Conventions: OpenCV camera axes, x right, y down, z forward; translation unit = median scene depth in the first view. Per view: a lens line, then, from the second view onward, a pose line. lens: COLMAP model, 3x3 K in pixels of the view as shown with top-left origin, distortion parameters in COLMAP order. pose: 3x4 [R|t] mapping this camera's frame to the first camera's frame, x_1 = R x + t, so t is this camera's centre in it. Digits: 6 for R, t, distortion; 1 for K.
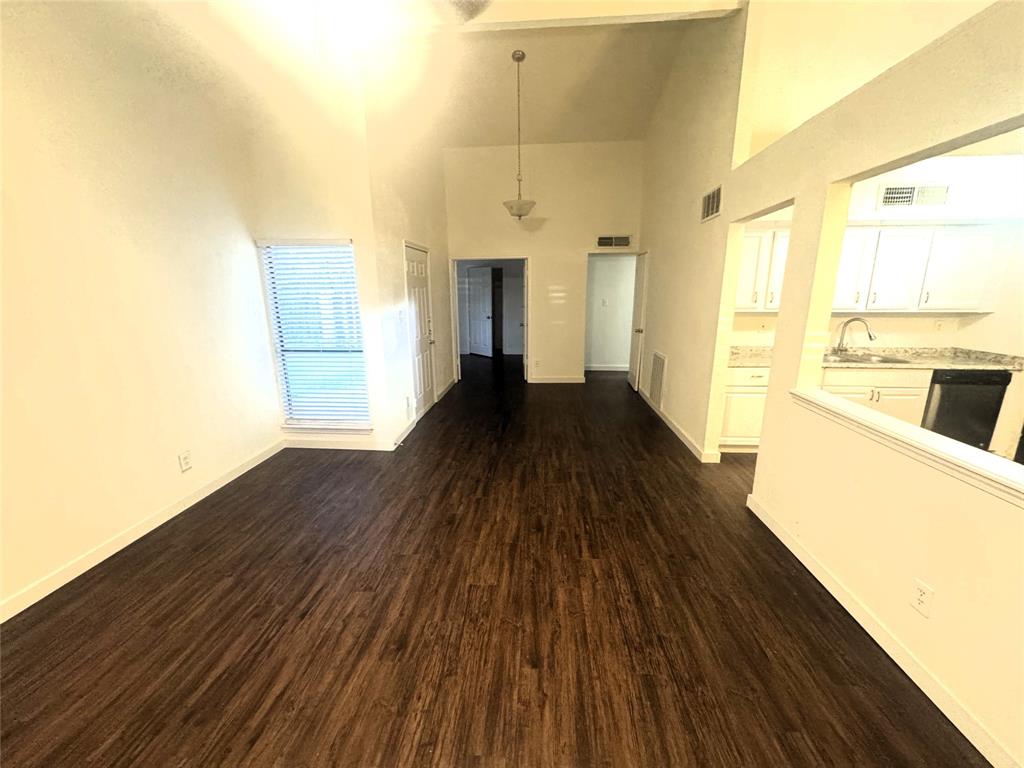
lens RADIAL K [[409.1, 0, 514.3], [0, 409.1, 384.5], [0, 0, 1]] dist [-0.003001, 0.000784]
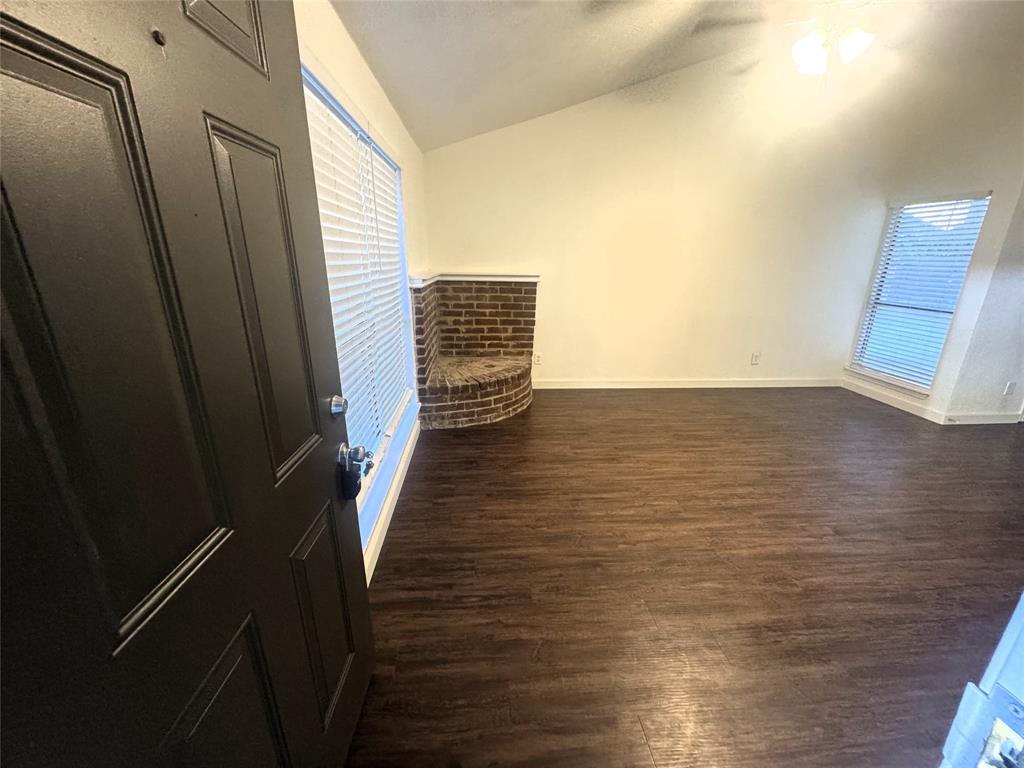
lens RADIAL K [[409.1, 0, 513.1], [0, 409.1, 384.0], [0, 0, 1]] dist [-0.003001, 0.000784]
pose [[0.145392, 0.305136, -0.941145, 0.662447], [-0.239416, 0.933832, 0.265779, 0.103391], [0.959969, 0.186683, 0.208826, -0.230816]]
